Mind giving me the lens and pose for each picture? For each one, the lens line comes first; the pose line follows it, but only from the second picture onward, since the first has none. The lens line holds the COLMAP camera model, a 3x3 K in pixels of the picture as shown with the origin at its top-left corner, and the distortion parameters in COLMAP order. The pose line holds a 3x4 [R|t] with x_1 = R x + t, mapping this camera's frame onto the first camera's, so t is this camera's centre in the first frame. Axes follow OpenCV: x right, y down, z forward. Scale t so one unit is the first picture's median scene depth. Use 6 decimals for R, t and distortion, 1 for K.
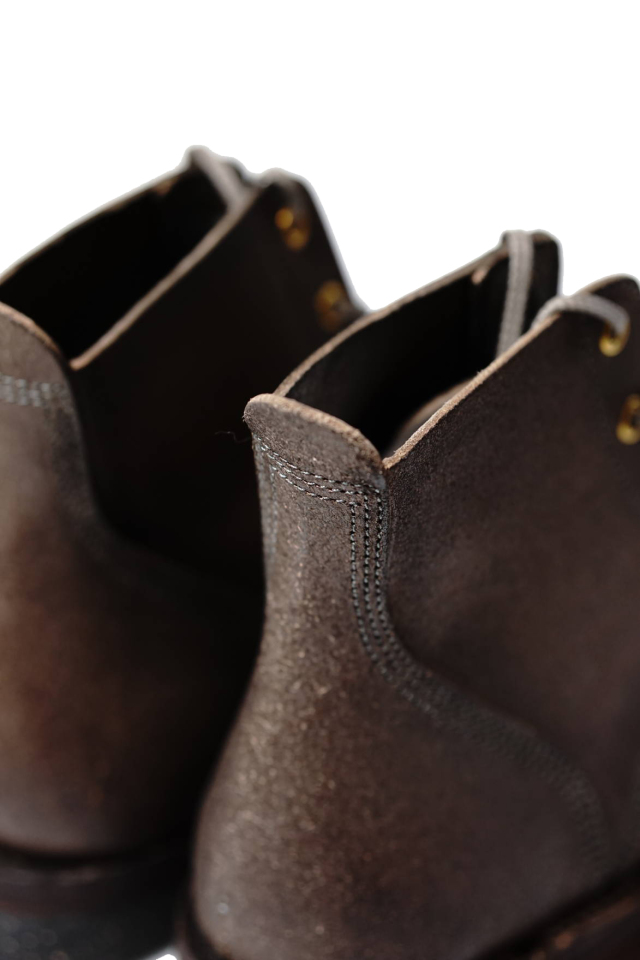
lens RADIAL K [[2609.9, 0, 328.9], [0, 2609.9, 481.0], [0, 0, 1]] dist [1.162564, 0.000000]
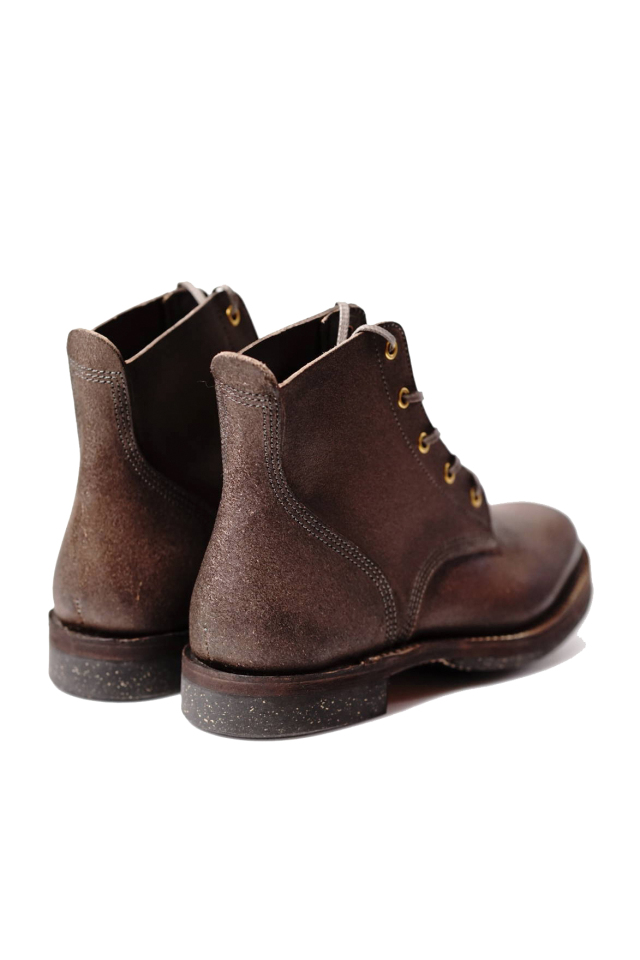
lens RADIAL K [[2609.9, 0, 314.7], [0, 2609.9, 479.0], [0, 0, 1]] dist [1.162564, 0.000000]
pose [[0.999547, -0.024022, 0.018140, 0.009830], [0.027375, 0.976043, -0.215848, 0.489957], [-0.012520, 0.216247, 0.976258, -0.972455]]
